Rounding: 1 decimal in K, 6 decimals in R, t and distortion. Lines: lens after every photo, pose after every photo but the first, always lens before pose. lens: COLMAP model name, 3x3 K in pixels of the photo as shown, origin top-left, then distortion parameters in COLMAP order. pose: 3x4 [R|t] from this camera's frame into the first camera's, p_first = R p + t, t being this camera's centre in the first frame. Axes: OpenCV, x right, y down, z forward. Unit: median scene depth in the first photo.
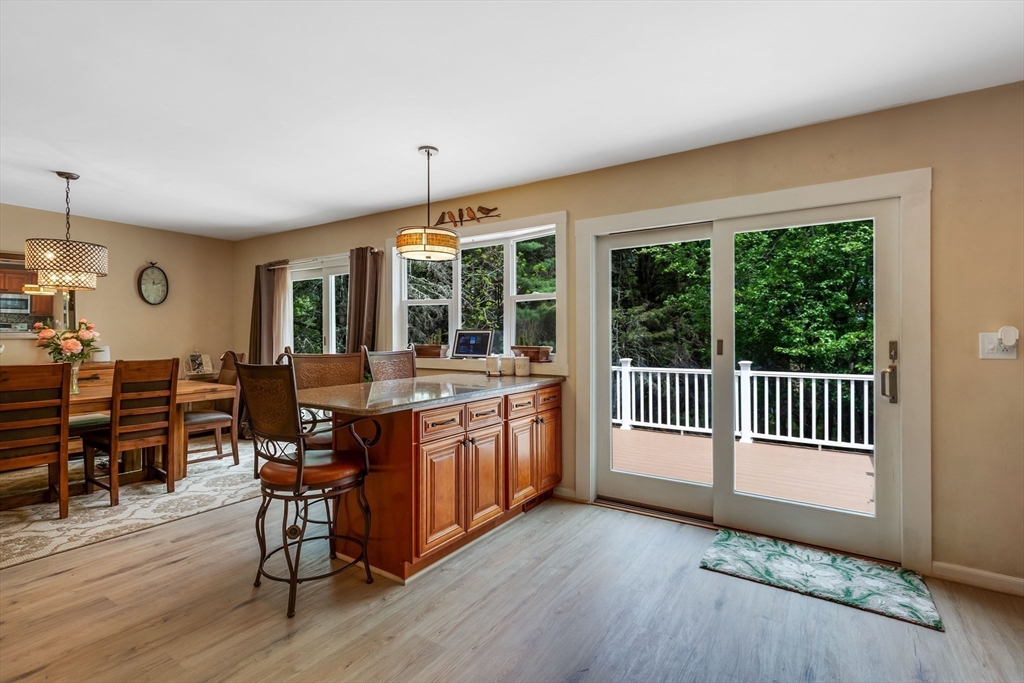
lens RADIAL K [[477.5, 0, 513.3], [0, 477.5, 334.6], [0, 0, 1]] dist [0.008142, 0.000005]
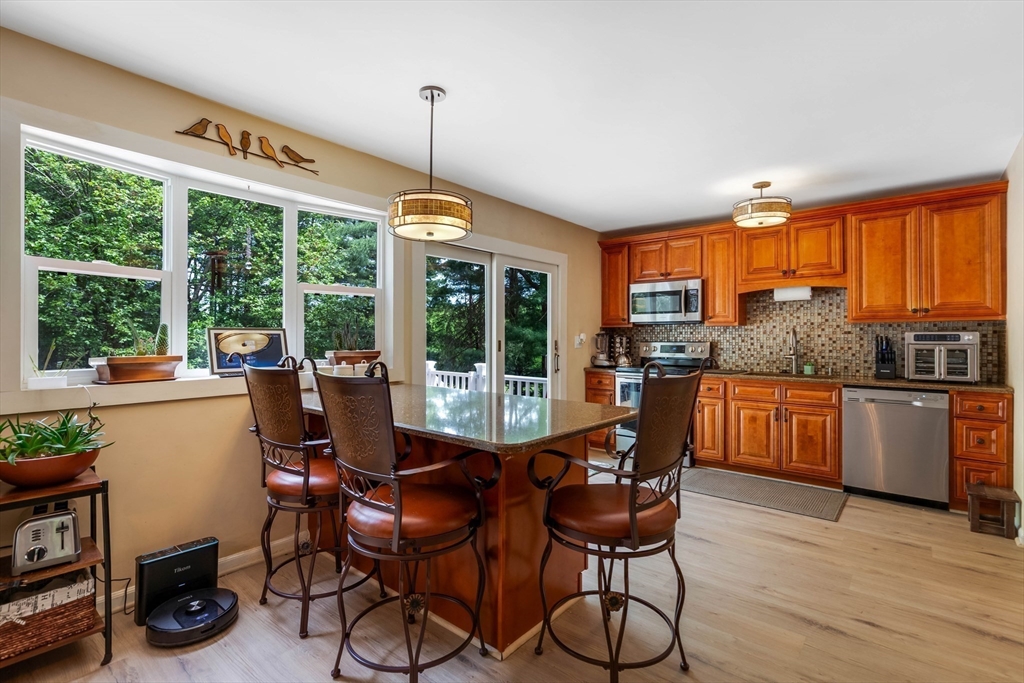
lens RADIAL K [[478.4, 0, 512.7], [0, 478.4, 332.3], [0, 0, 1]] dist [0.007772, 0.000238]
pose [[0.109616, 0.010596, 0.993917, -0.863928], [-0.002429, 0.999943, -0.010393, 0.001211], [-0.993971, -0.001275, 0.109636, 0.745836]]
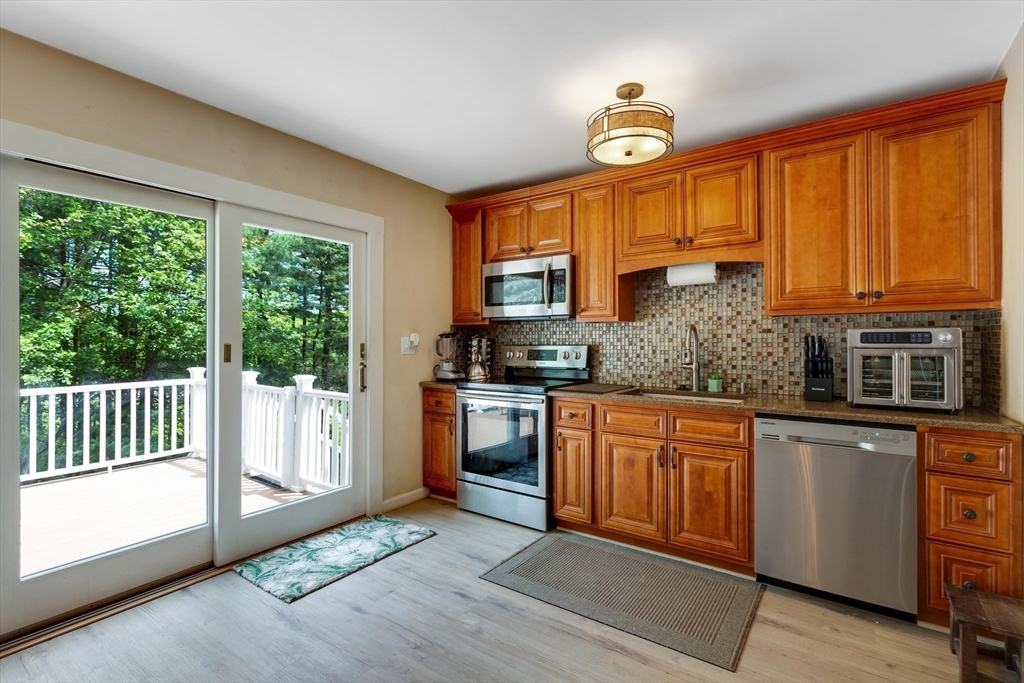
lens RADIAL K [[477.5, 0, 513.3], [0, 477.5, 334.6], [0, 0, 1]] dist [0.008142, 0.000005]
pose [[0.025097, 0.011253, 0.999622, -0.372394], [0.000093, 0.999937, -0.011259, 0.002988], [-0.999685, 0.000375, 0.025094, 0.436548]]
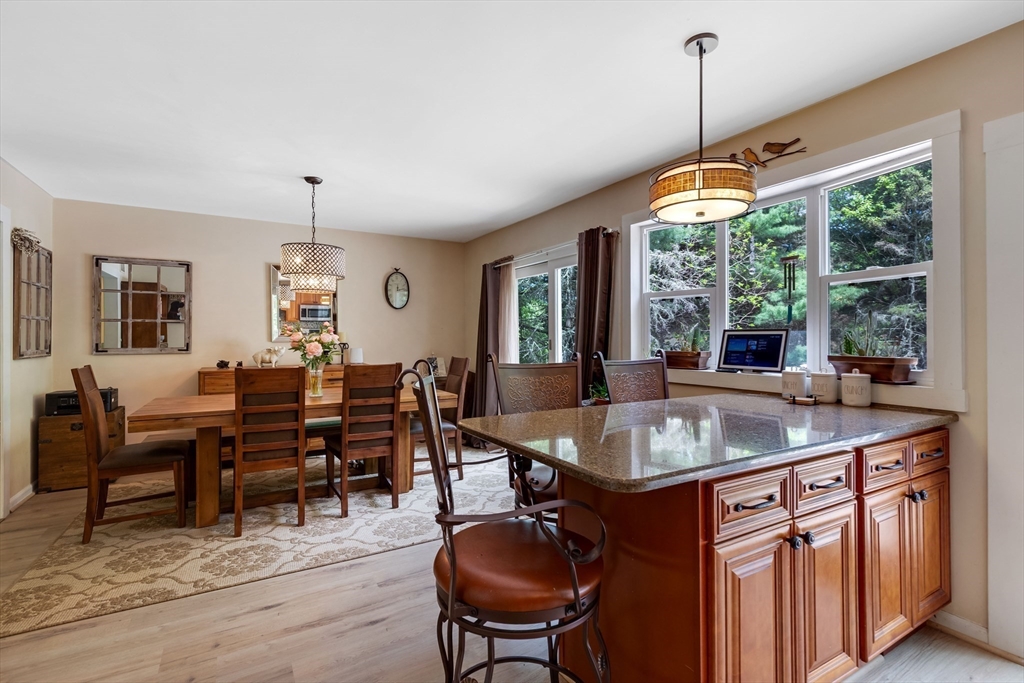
lens RADIAL K [[477.5, 0, 513.3], [0, 477.5, 334.6], [0, 0, 1]] dist [0.008142, 0.000005]
pose [[0.897296, -0.003925, -0.441413, -0.114755], [0.001037, 0.999976, -0.006785, 0.001235], [0.441429, 0.005631, 0.897279, 0.308117]]
